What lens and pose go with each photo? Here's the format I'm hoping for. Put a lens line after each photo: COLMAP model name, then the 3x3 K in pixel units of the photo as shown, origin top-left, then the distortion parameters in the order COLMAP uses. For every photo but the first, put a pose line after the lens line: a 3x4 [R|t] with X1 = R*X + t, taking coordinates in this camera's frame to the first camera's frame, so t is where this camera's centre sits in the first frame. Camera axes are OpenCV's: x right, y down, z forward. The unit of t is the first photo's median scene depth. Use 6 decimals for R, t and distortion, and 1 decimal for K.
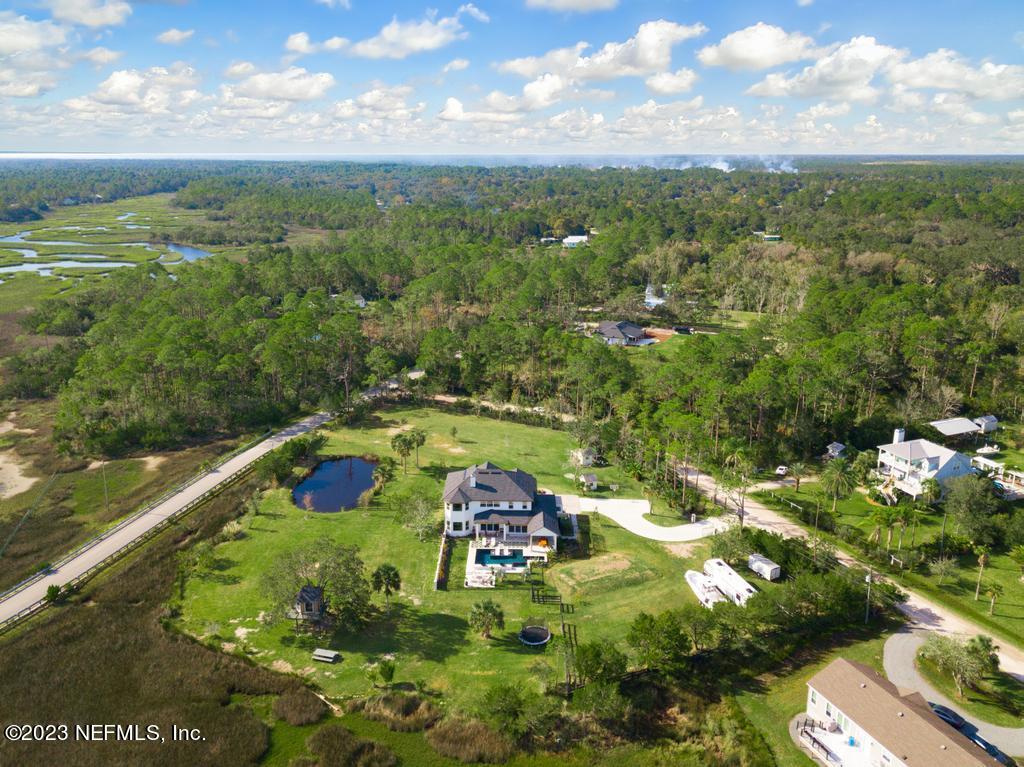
lens RADIAL K [[774.6, 0, 513.0], [0, 774.6, 383.8], [0, 0, 1]] dist [0.015117, -0.008105]
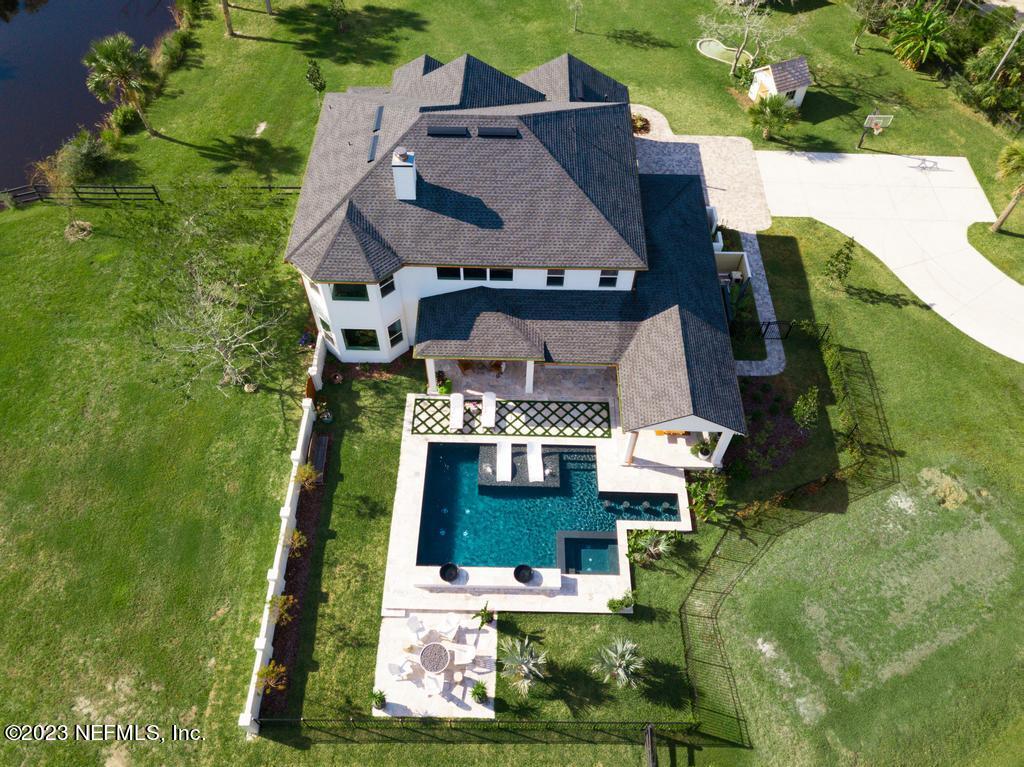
lens RADIAL K [[774.6, 0, 505.5], [0, 774.6, 385.1], [0, 0, 1]] dist [0.015117, -0.008105]
pose [[0.999918, 0.011747, -0.005047, -0.017769], [-0.005866, 0.772275, 0.635261, 0.019793], [0.011360, -0.635180, 0.772281, 0.776040]]
